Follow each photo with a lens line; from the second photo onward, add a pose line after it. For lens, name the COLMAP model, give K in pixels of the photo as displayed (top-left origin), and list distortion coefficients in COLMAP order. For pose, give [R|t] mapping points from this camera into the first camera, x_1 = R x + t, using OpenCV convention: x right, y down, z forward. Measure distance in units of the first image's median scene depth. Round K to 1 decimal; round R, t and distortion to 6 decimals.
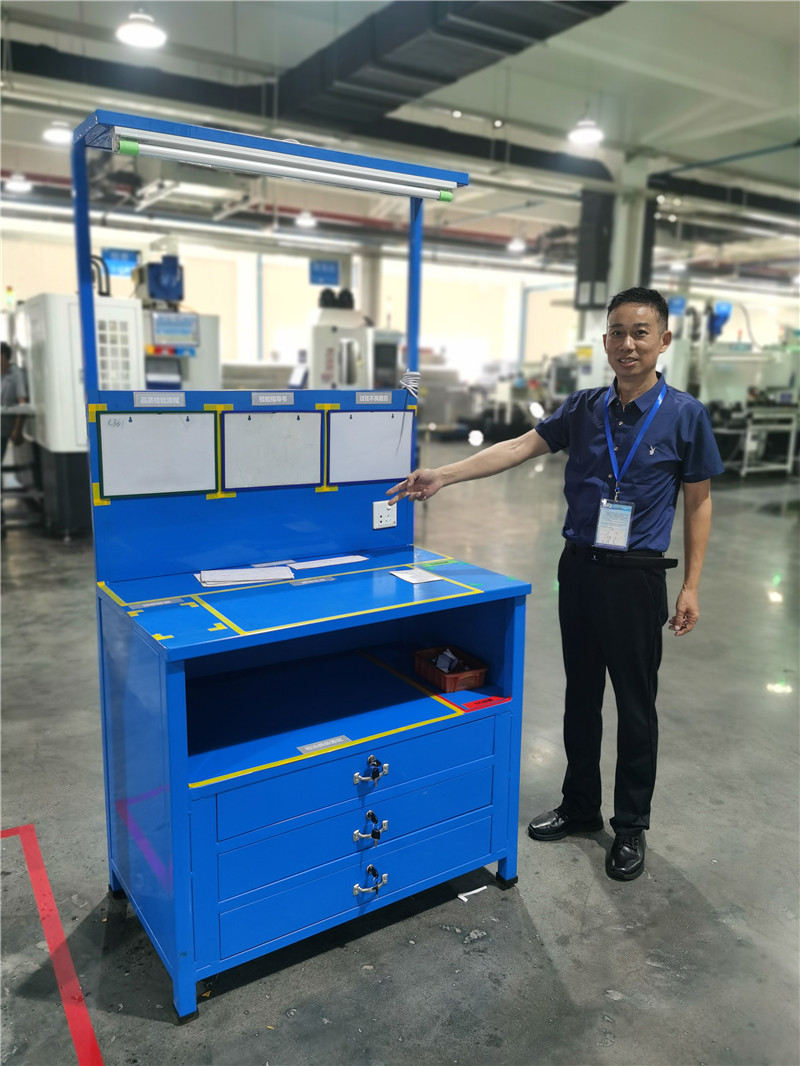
lens RADIAL K [[828.0, 0, 404.6], [0, 828.0, 527.6], [0, 0, 1]] dist [-0.007616, -0.020171]
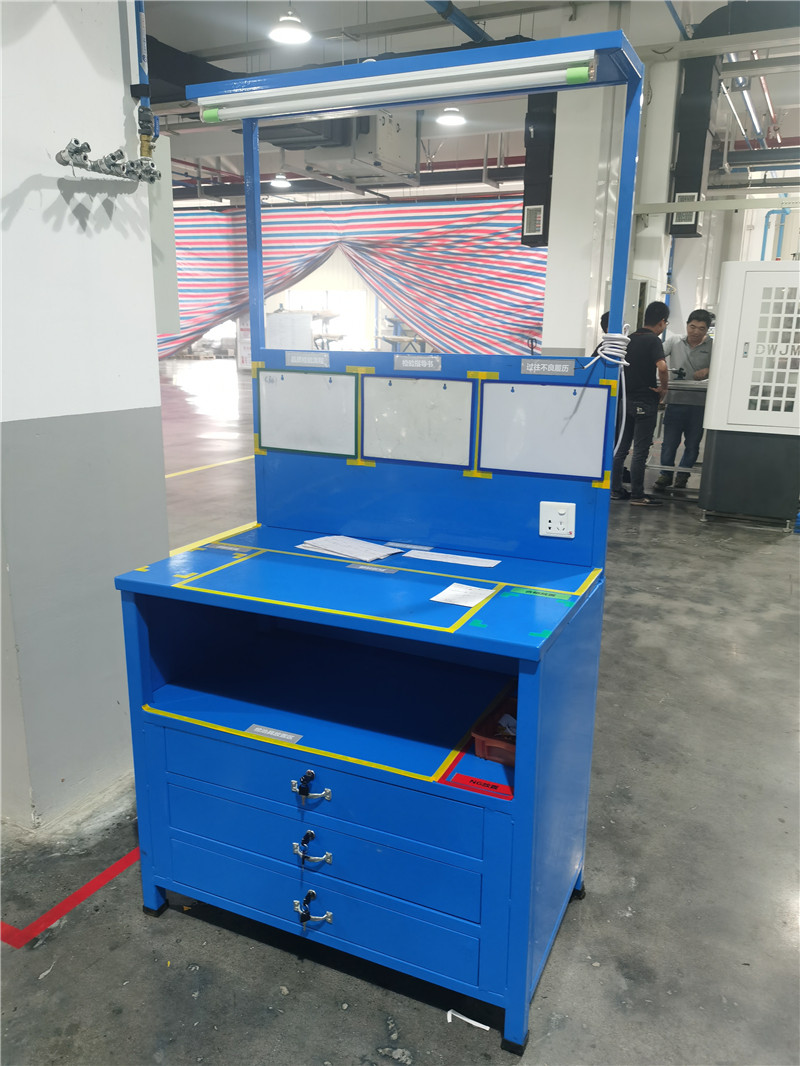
lens RADIAL K [[828.0, 0, 402.5], [0, 828.0, 539.6], [0, 0, 1]] dist [-0.007616, -0.020171]
pose [[0.528887, 0.196526, -0.825624, 0.626907], [-0.169627, 0.977669, 0.124056, -0.080490], [0.831568, 0.074437, 0.550413, 0.529393]]
